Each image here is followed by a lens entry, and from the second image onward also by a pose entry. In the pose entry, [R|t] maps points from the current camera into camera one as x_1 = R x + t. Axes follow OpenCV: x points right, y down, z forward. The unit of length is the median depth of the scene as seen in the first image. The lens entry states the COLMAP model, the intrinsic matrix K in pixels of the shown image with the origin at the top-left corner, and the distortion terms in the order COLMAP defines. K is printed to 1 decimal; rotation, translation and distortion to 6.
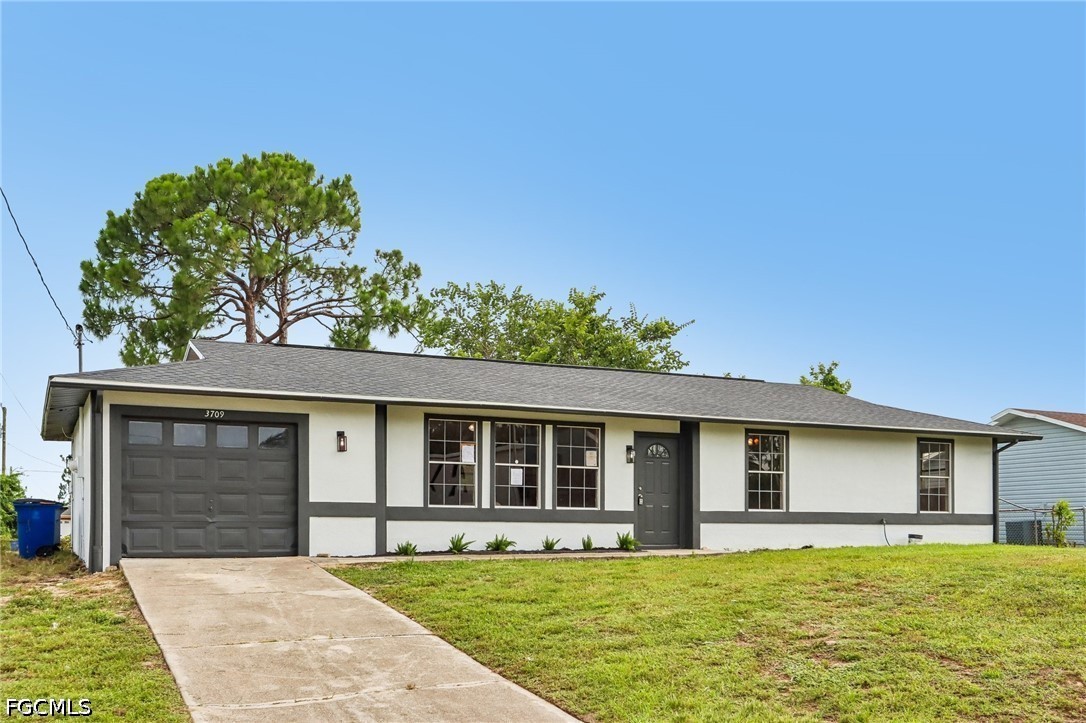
lens RADIAL K [[1083.3, 0, 543.9], [0, 1083.3, 364.2], [0, 0, 1]] dist [0.000803, 0.000000]
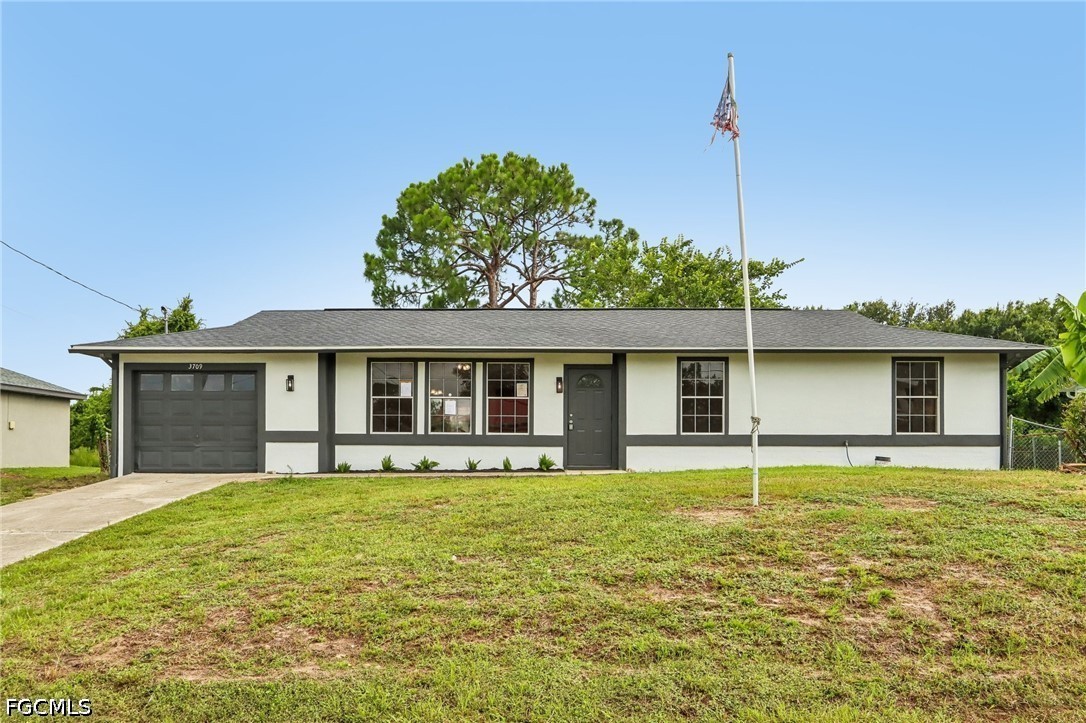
lens RADIAL K [[904.7, 0, 541.8], [0, 904.7, 315.0], [0, 0, 1]] dist [-0.001597, 0.007169]
pose [[0.897491, -0.068481, -0.435684, 0.479456], [0.067781, 0.997552, -0.017171, 0.025591], [0.435794, -0.014120, 0.899936, 0.149318]]
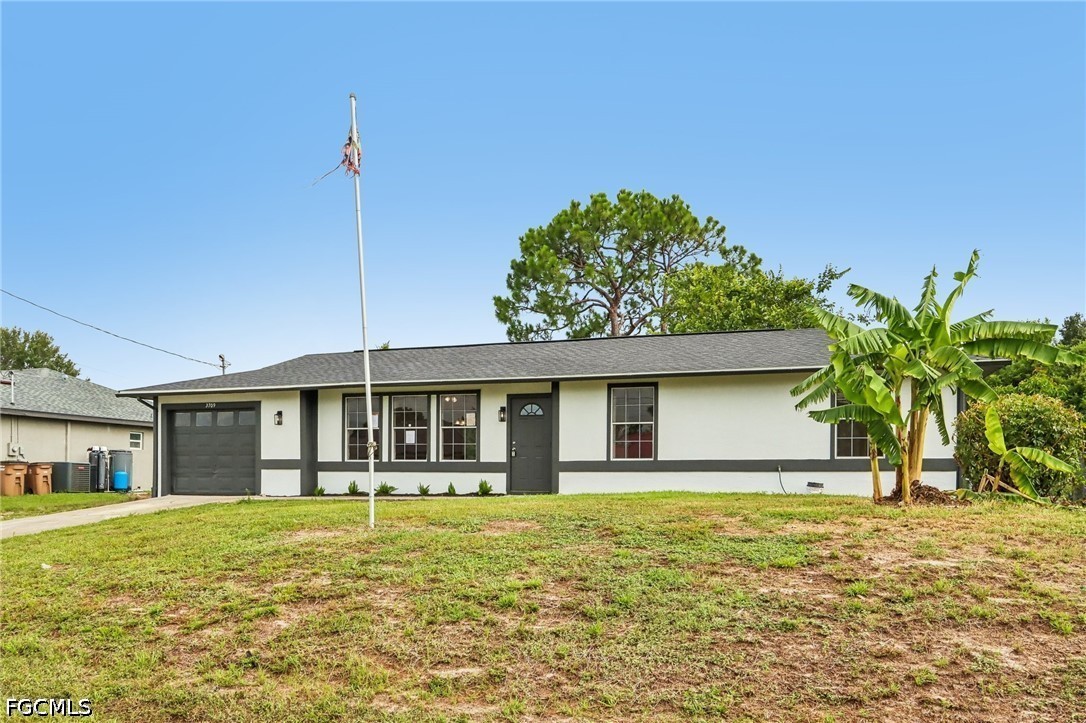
lens RADIAL K [[853.5, 0, 540.9], [0, 853.5, 359.8], [0, 0, 1]] dist [-0.004095, 0.001861]
pose [[0.718915, -0.097127, -0.688279, 0.759770], [0.105883, 0.993936, -0.029663, 0.056670], [0.686986, -0.051552, 0.724839, 0.358803]]
